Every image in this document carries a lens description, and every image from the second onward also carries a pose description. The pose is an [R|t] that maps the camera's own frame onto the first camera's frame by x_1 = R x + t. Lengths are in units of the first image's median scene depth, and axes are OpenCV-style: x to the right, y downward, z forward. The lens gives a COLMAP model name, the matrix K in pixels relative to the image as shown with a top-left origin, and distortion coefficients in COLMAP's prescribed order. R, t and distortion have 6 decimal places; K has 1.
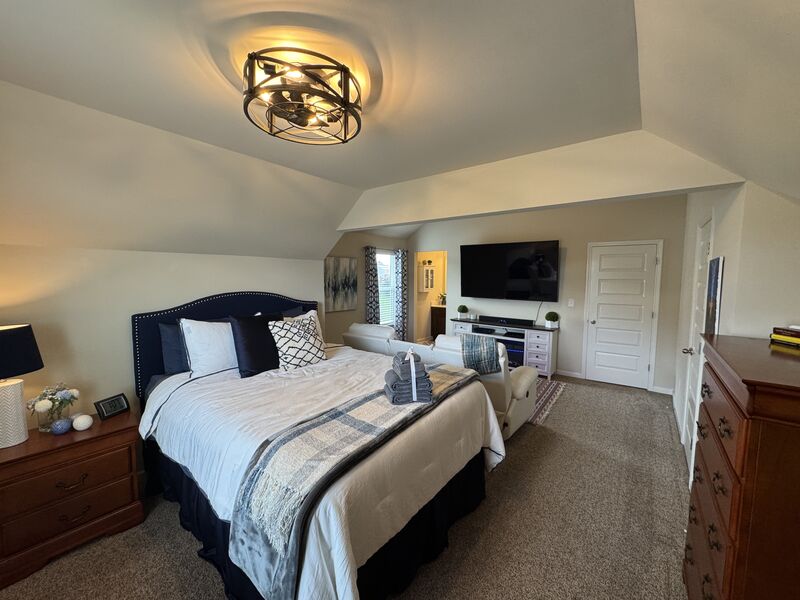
lens RADIAL K [[318.7, 0, 399.1], [0, 318.7, 301.1], [0, 0, 1]] dist [-0.004113, -0.000104]
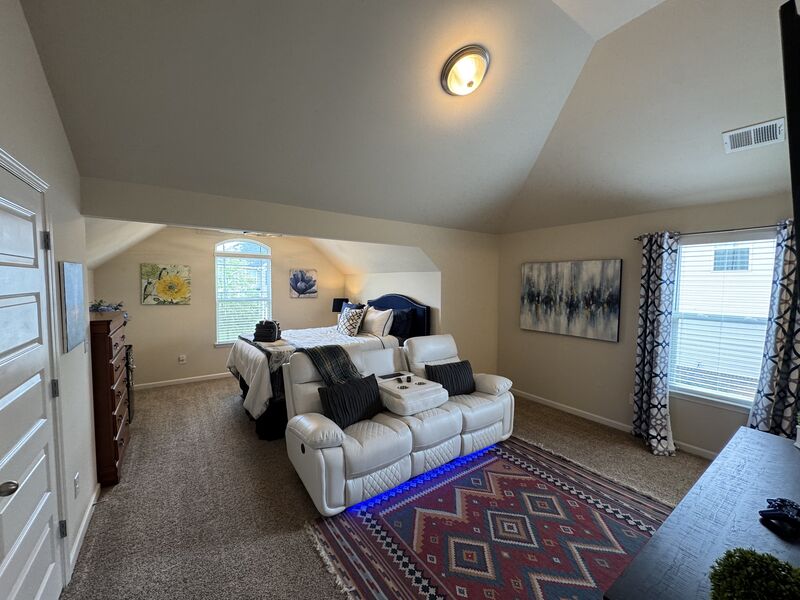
lens RADIAL K [[318.7, 0, 399.7], [0, 318.7, 299.8], [0, 0, 1]] dist [-0.004113, -0.000104]
pose [[-0.271689, 0.060501, -0.960481, 0.596862], [-0.077055, 0.993450, 0.084374, -0.079680], [0.959295, 0.096933, -0.265248, 0.801261]]
